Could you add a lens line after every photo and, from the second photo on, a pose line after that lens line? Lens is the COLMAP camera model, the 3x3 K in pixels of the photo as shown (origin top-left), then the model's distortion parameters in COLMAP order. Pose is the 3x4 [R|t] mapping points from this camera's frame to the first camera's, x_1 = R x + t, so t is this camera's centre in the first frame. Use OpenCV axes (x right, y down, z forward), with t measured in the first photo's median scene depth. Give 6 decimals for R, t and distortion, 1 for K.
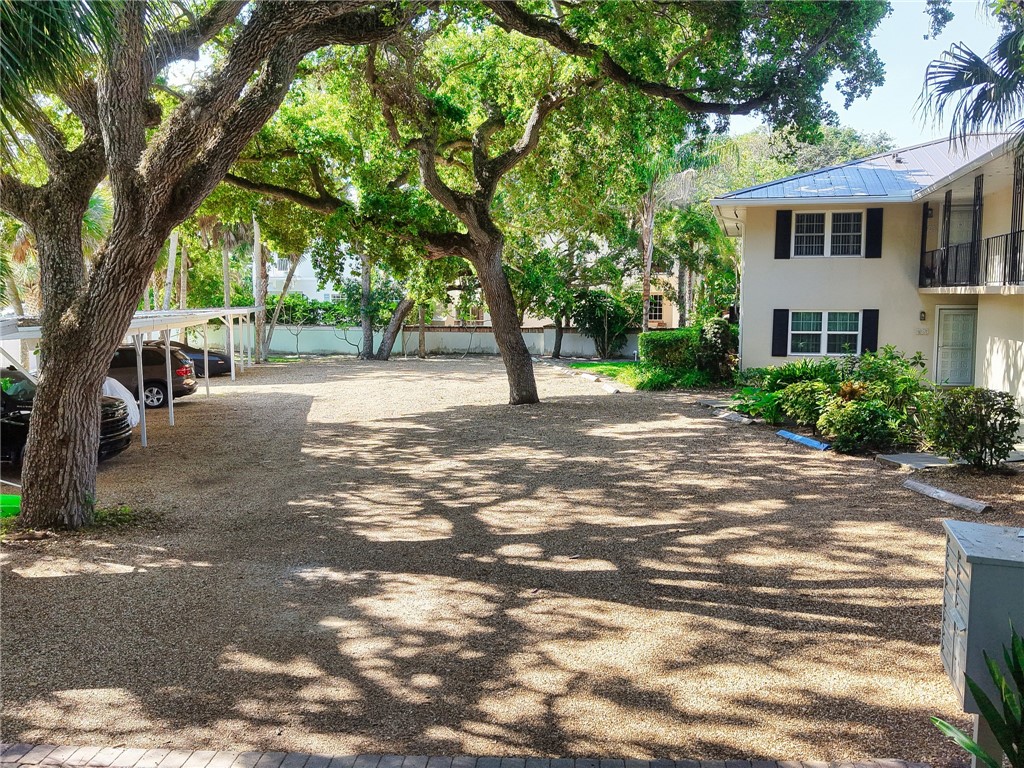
lens RADIAL K [[889.6, 0, 512.9], [0, 889.6, 396.6], [0, 0, 1]] dist [0.060880, -0.104591]
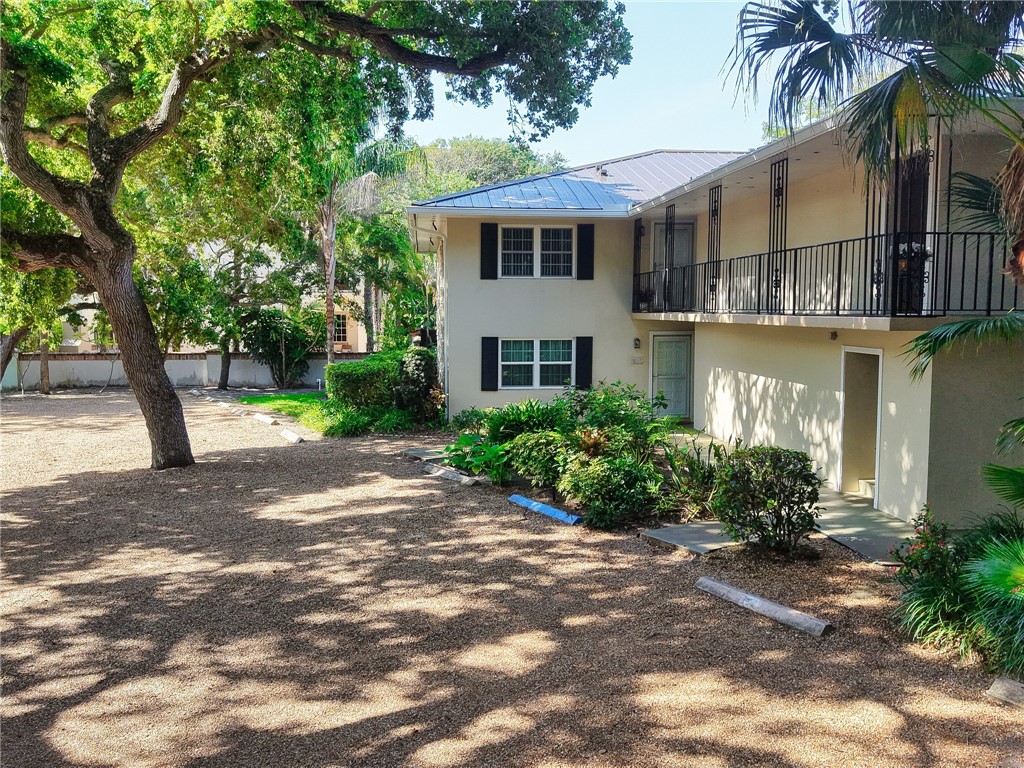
lens RADIAL K [[889.6, 0, 512.9], [0, 889.6, 396.6], [0, 0, 1]] dist [0.060880, -0.104591]
pose [[0.937561, -0.031406, 0.346400, 0.020283], [0.037157, 0.999260, -0.009973, -0.030552], [-0.345831, 0.022221, 0.938034, 0.185953]]
